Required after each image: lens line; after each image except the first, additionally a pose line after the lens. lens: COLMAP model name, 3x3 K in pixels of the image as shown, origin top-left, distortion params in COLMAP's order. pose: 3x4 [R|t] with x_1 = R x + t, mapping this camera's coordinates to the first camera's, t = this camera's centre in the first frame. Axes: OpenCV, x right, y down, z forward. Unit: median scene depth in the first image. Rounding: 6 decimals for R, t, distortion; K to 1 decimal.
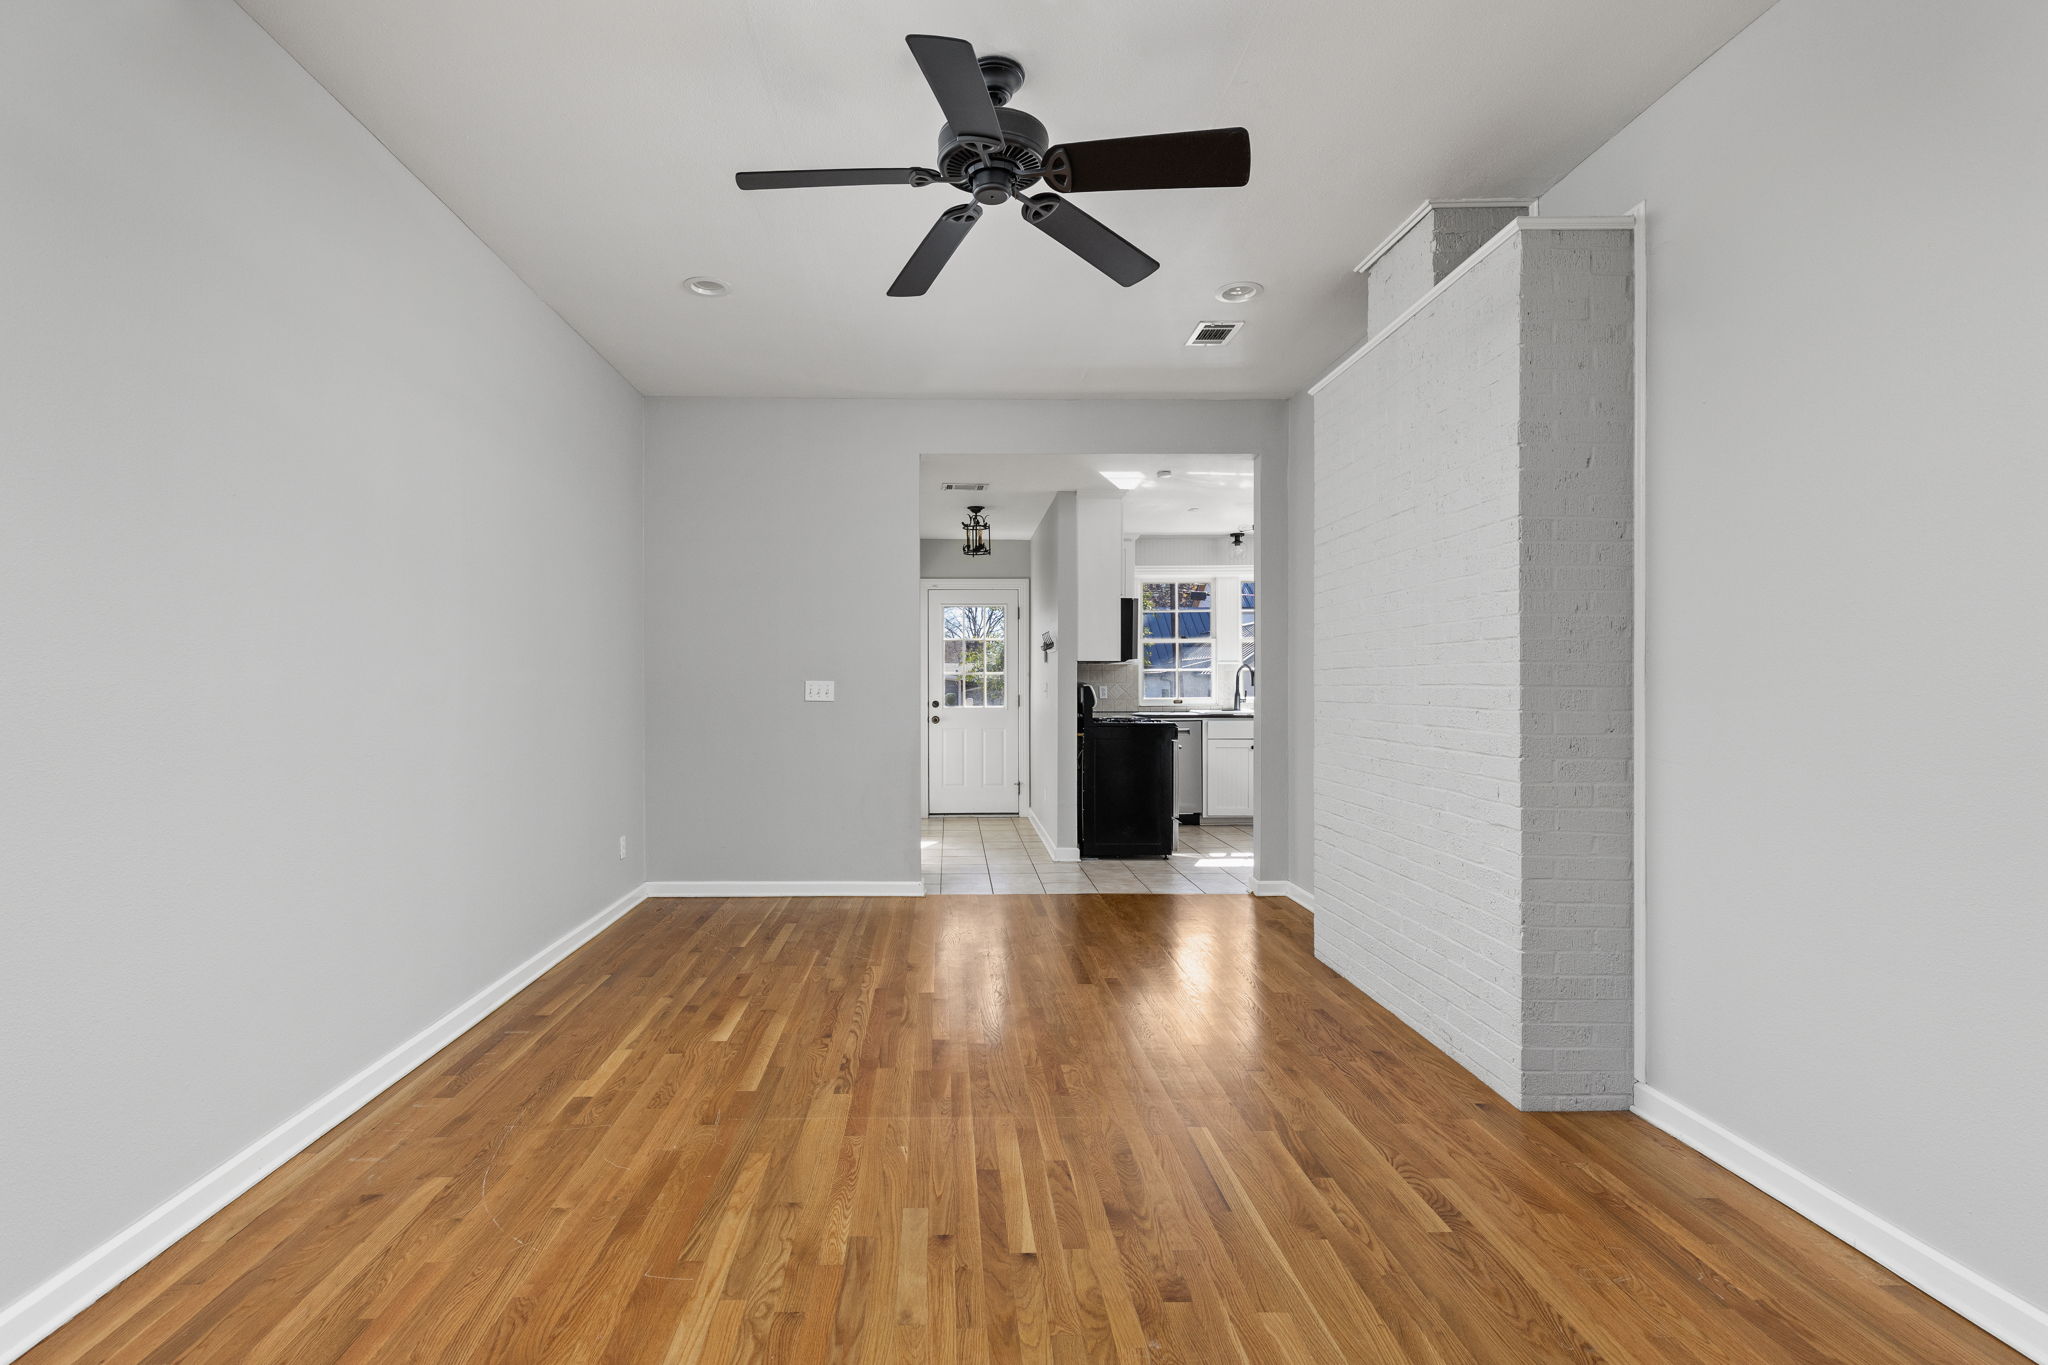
lens RADIAL K [[972.7, 0, 1025.3], [0, 972.7, 681.0], [0, 0, 1]] dist [0.022484, 0.000299]
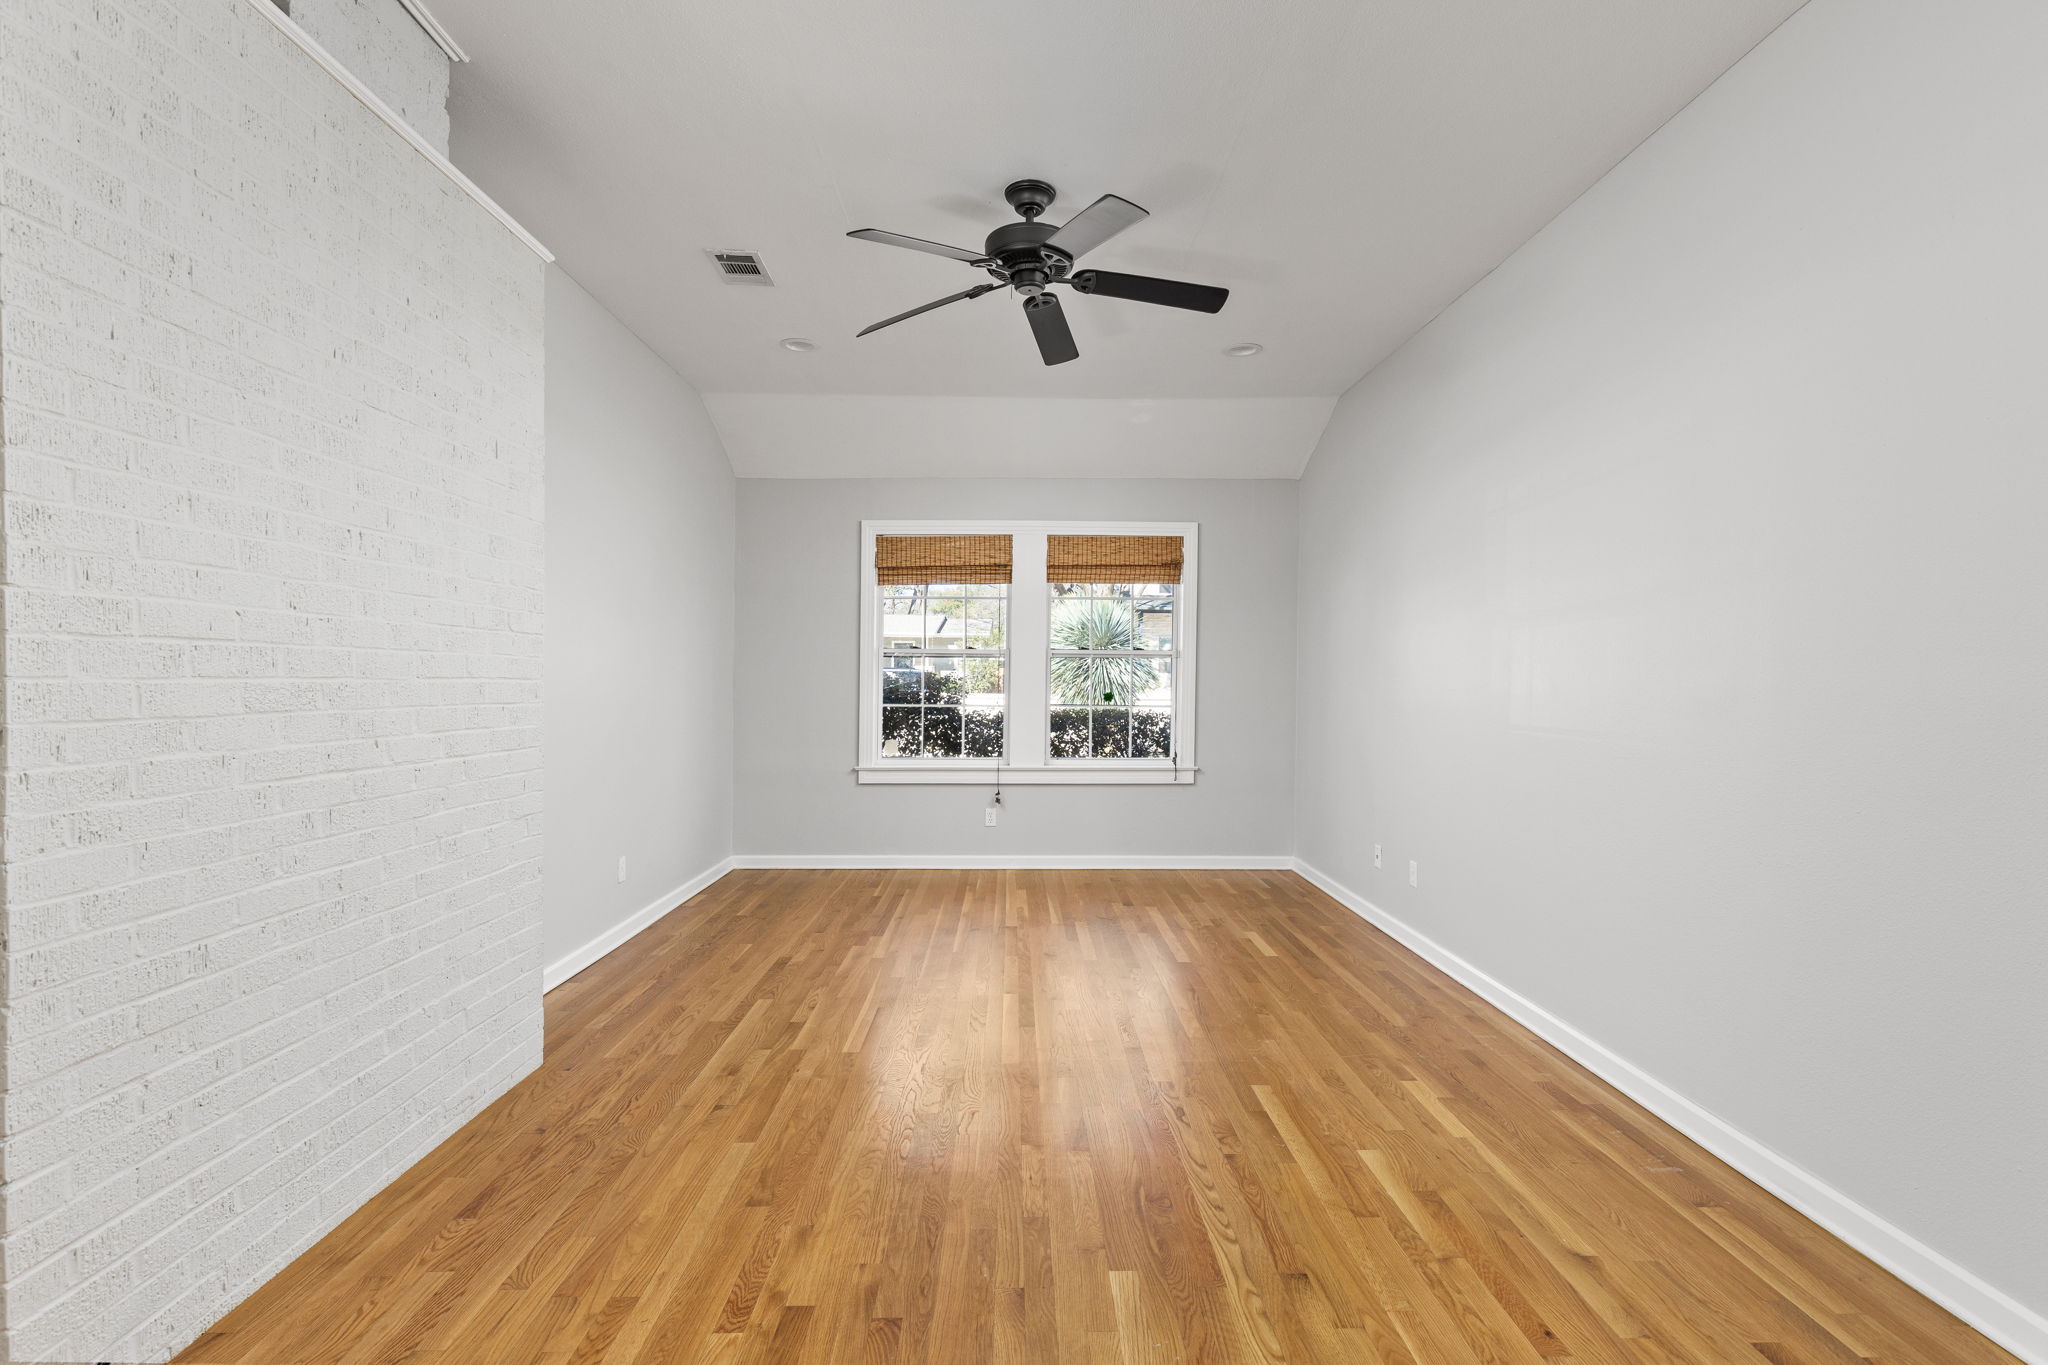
lens RADIAL K [[972.7, 0, 1017.1], [0, 972.7, 686.0], [0, 0, 1]] dist [0.022484, 0.000299]
pose [[-0.996716, -0.009599, 0.080410, -0.099139], [-0.009475, 0.999953, 0.001930, 0.004250], [-0.080425, 0.001162, -0.996760, 1.808314]]
